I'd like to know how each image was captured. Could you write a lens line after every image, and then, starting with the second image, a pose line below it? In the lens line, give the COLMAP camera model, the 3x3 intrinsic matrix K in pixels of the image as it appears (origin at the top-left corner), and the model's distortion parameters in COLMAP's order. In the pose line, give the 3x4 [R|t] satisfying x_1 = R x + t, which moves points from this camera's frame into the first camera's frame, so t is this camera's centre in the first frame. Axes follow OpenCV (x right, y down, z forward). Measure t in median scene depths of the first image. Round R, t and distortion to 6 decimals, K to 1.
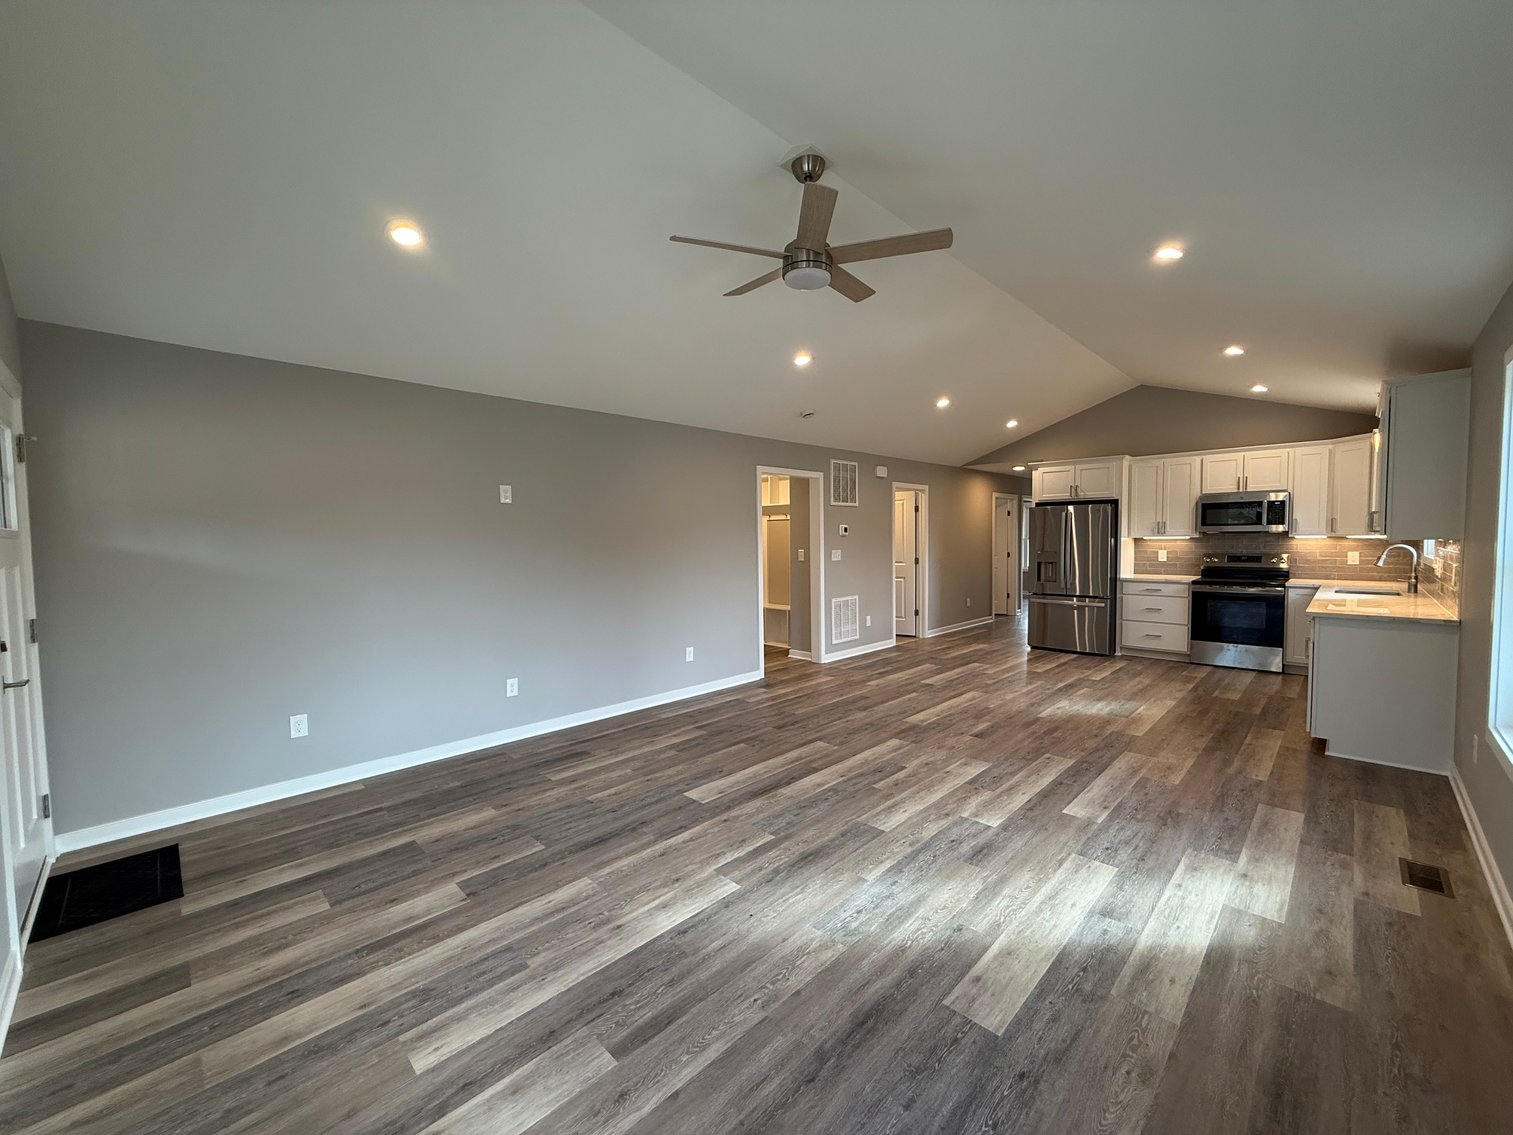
lens RADIAL K [[606.3, 0, 752.4], [0, 606.3, 567.8], [0, 0, 1]] dist [-0.001250, 0.000622]
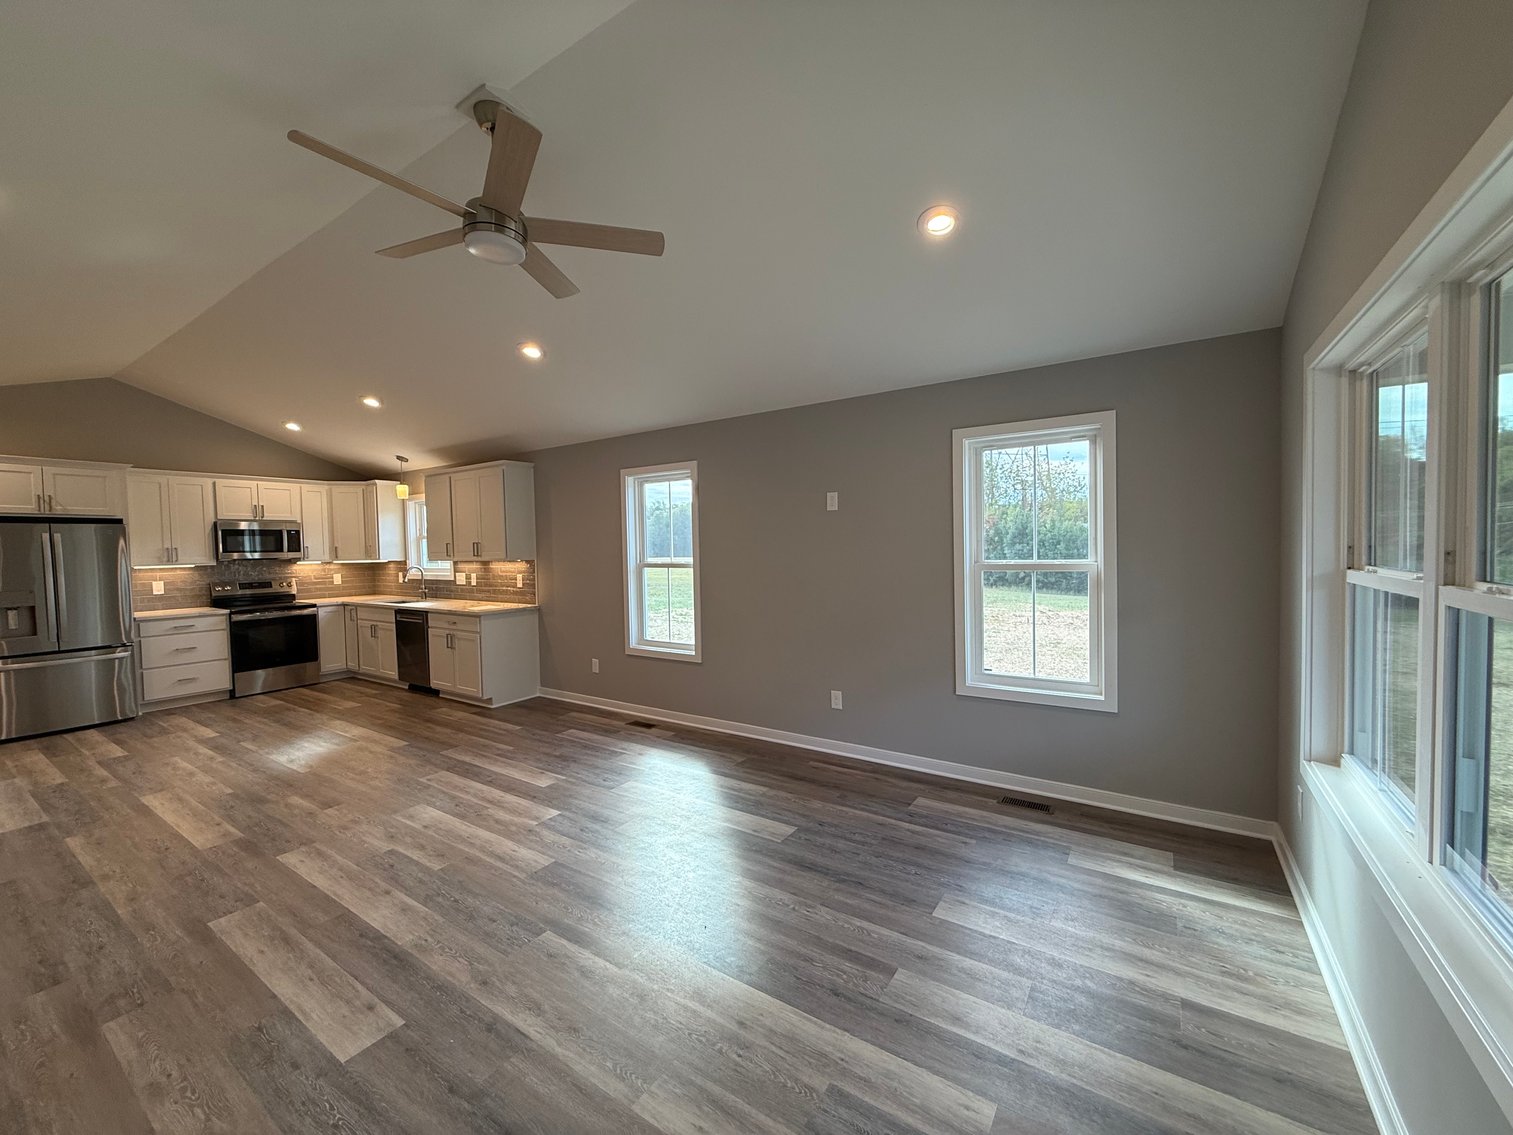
lens RADIAL K [[606.3, 0, 755.2], [0, 606.3, 565.1], [0, 0, 1]] dist [-0.001250, 0.000622]
pose [[-0.199098, -0.015590, 0.979856, -0.649227], [0.069306, 0.997146, 0.029948, -0.038268], [-0.977526, 0.073872, -0.197449, 0.691755]]
